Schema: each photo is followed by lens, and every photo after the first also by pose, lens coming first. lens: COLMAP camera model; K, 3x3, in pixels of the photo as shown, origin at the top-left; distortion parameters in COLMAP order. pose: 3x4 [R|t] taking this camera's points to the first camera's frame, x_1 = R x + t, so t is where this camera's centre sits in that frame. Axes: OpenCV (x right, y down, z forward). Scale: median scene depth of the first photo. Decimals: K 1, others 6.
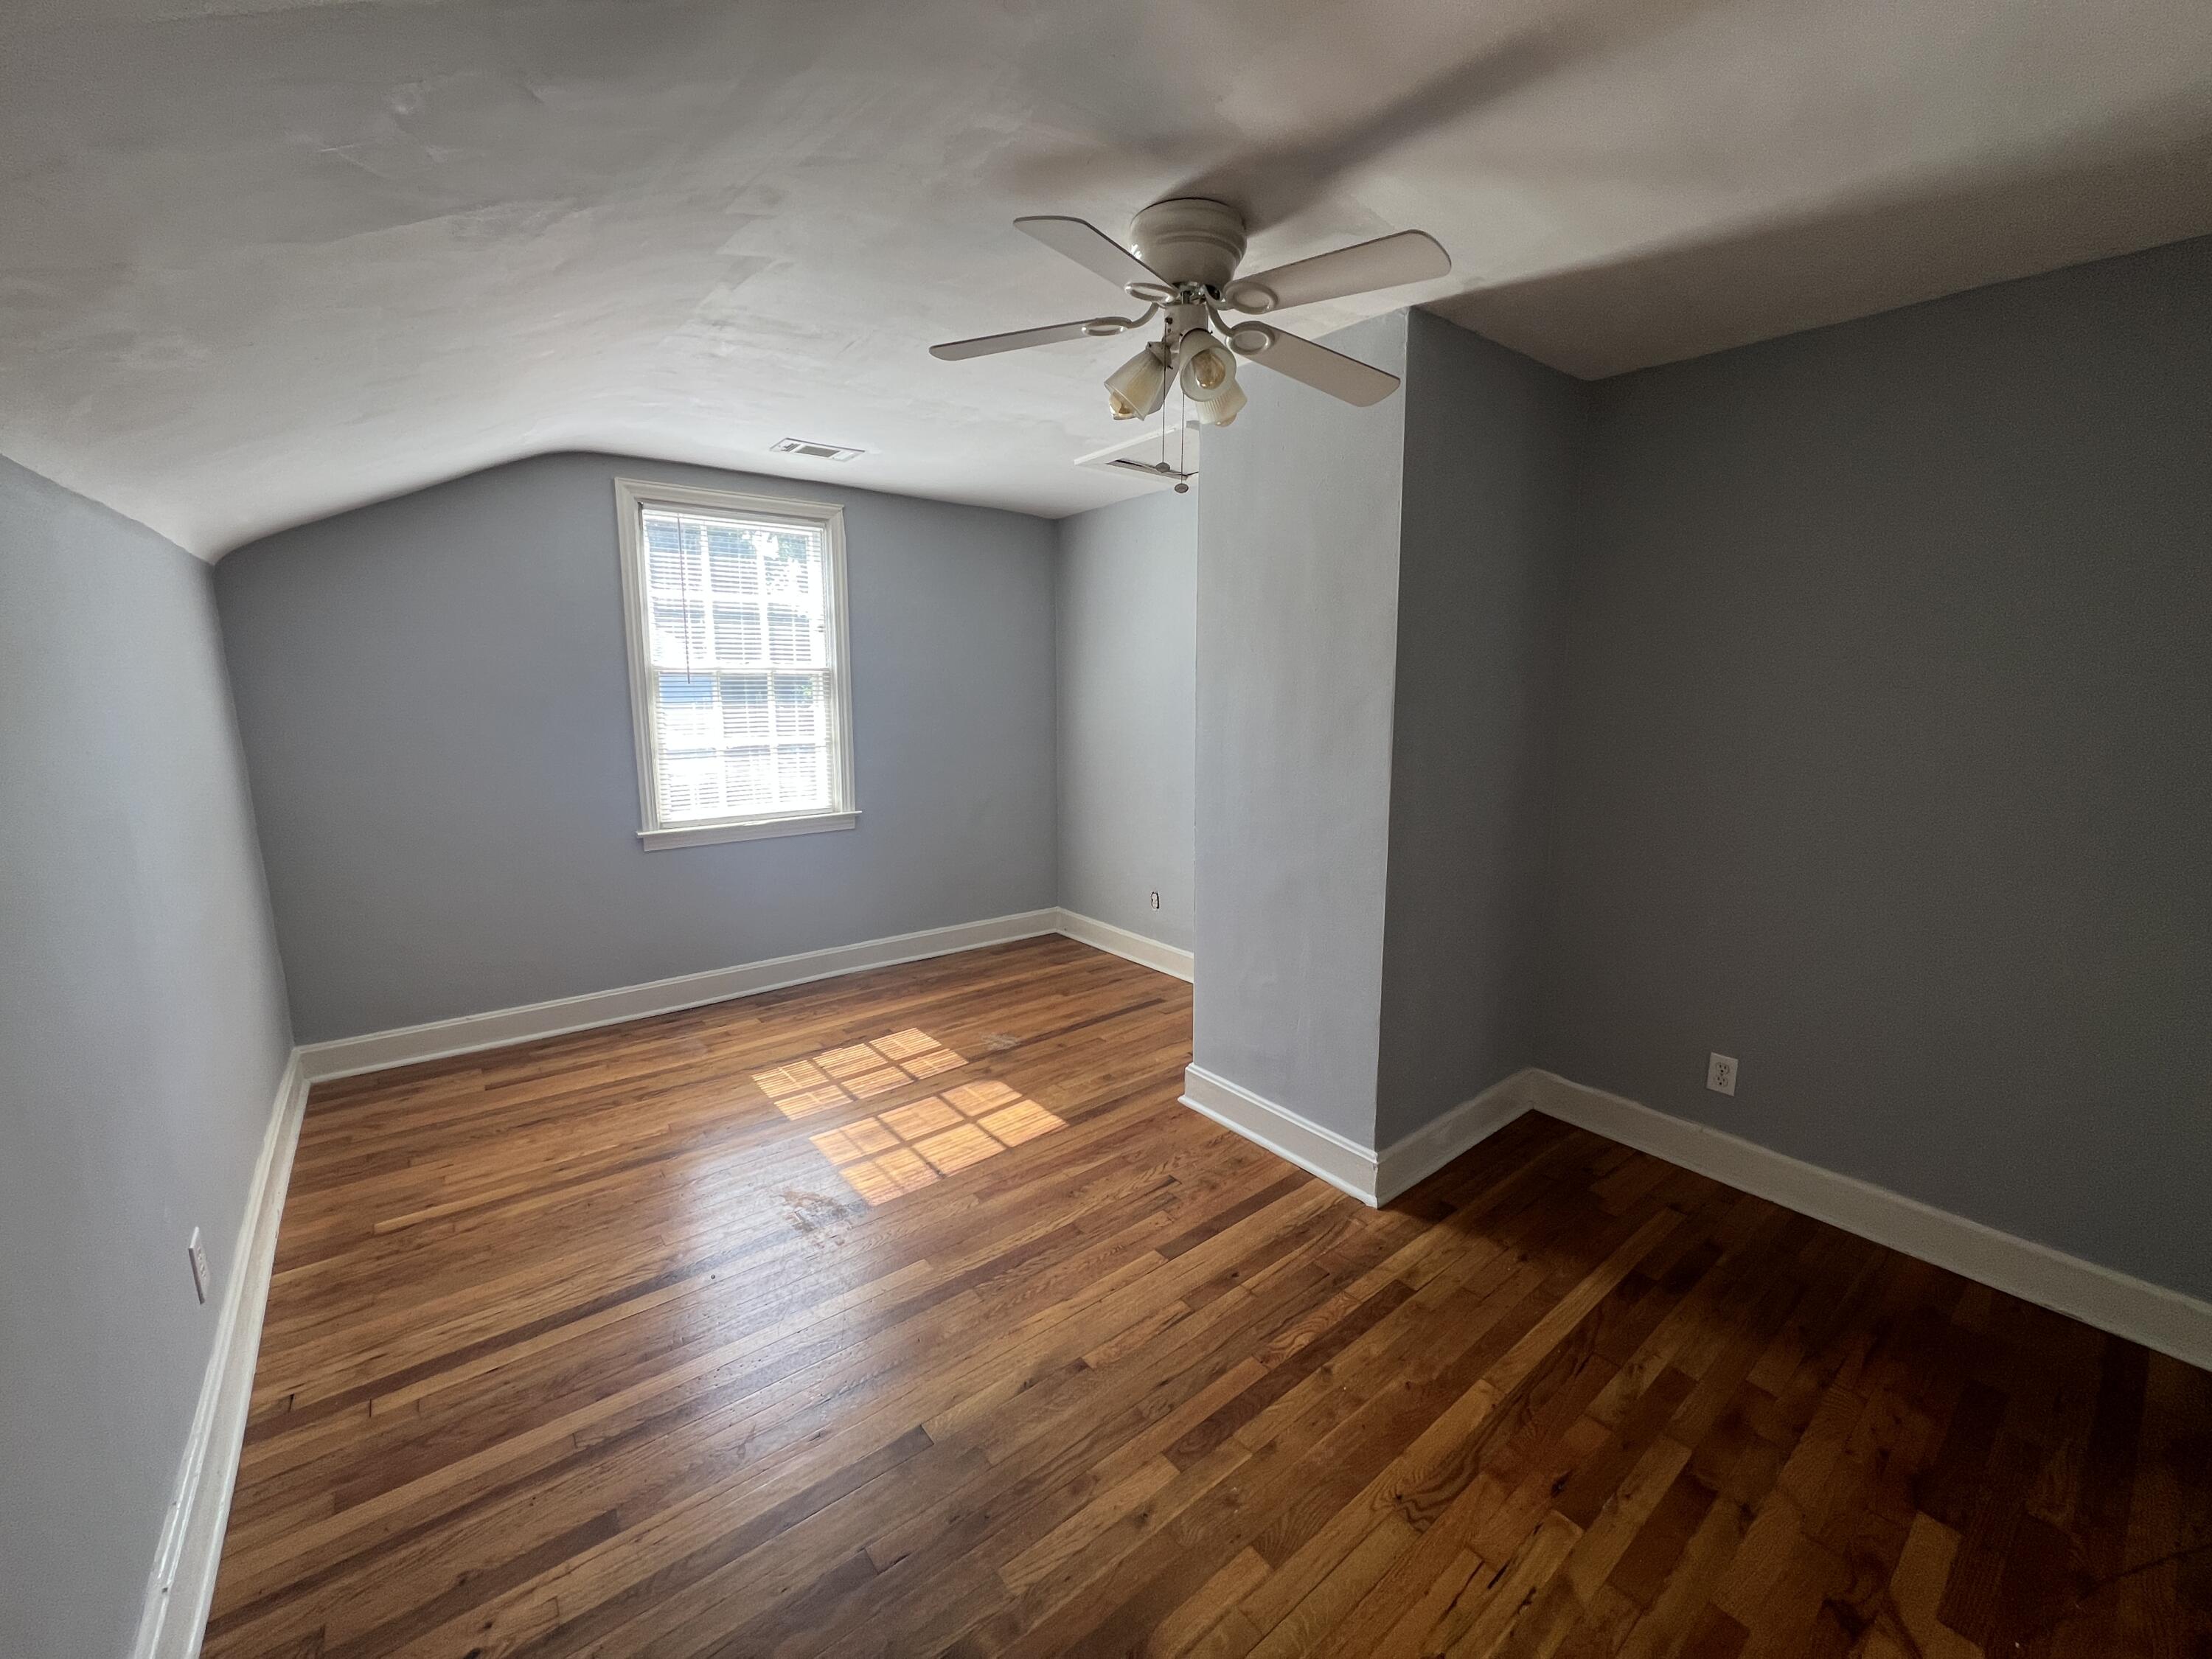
lens RADIAL K [[879.1, 0, 1103.2], [0, 879.1, 830.5], [0, 0, 1]] dist [-0.001247, 0.000875]
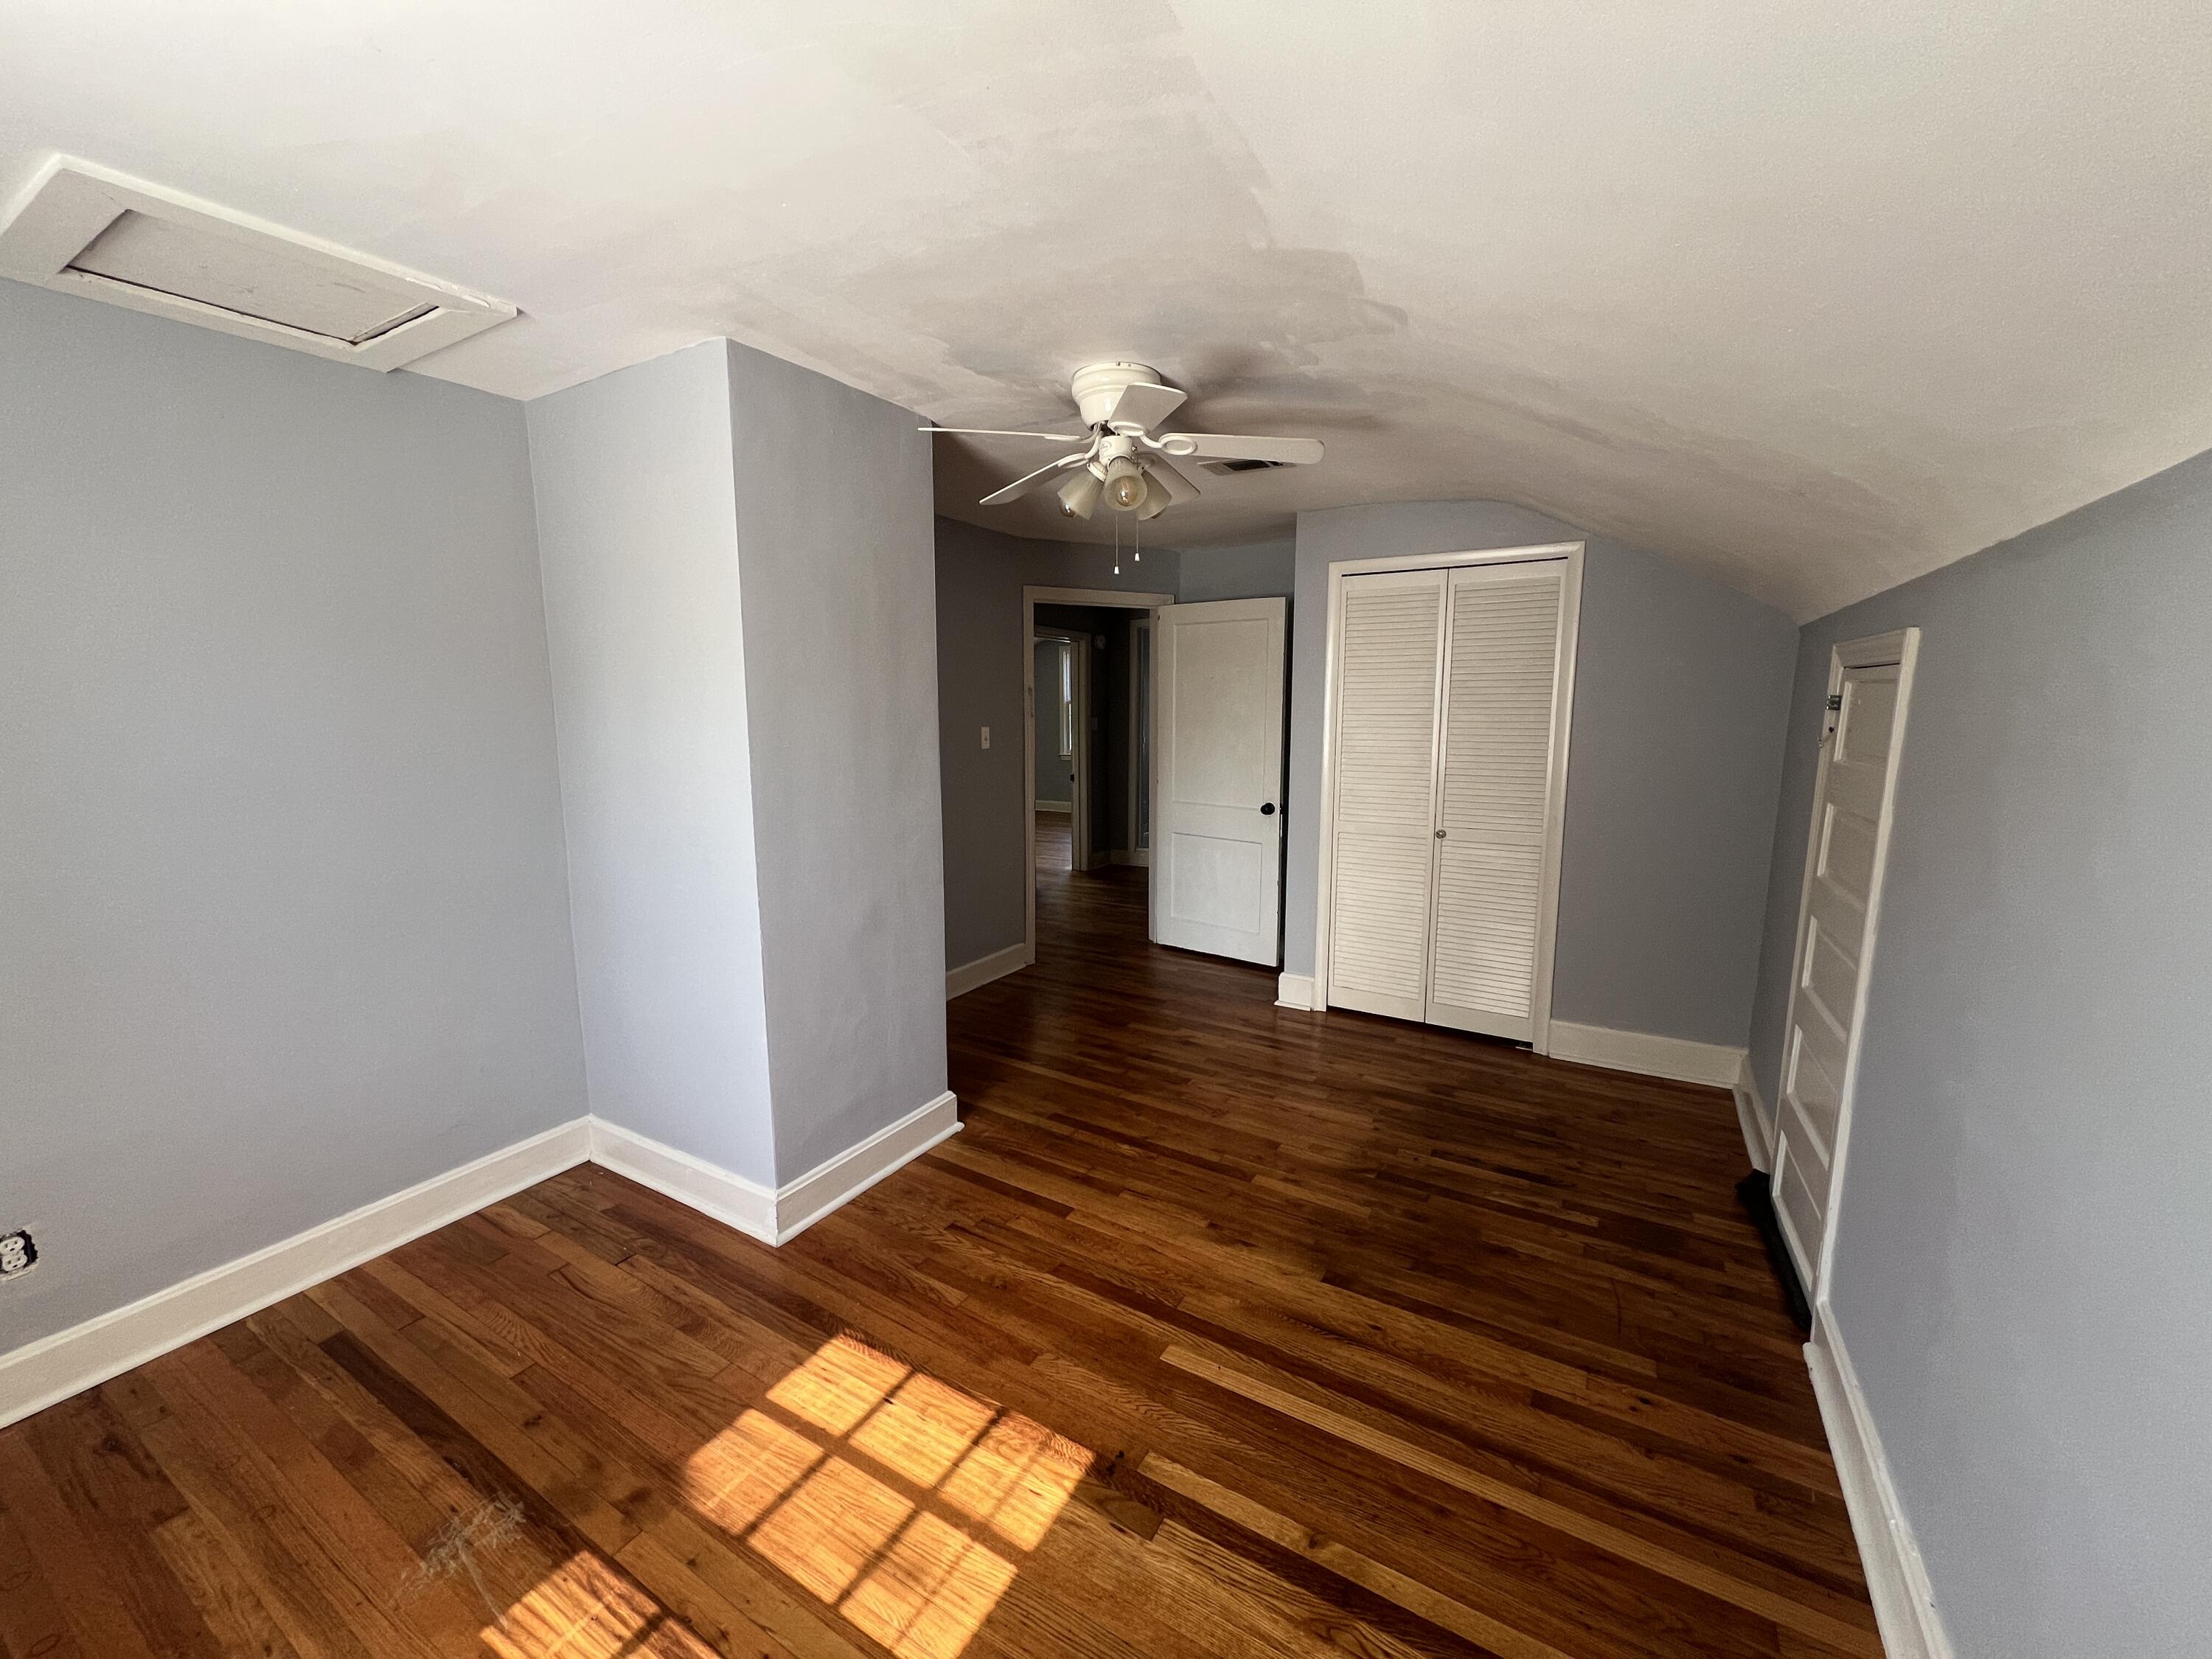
lens RADIAL K [[879.1, 0, 1103.2], [0, 879.1, 830.5], [0, 0, 1]] dist [-0.001247, 0.000875]
pose [[-0.361799, -0.144098, 0.921052, -0.829266], [0.151621, 0.965733, 0.210646, -0.208986], [-0.919844, 0.215862, -0.327553, 1.089766]]
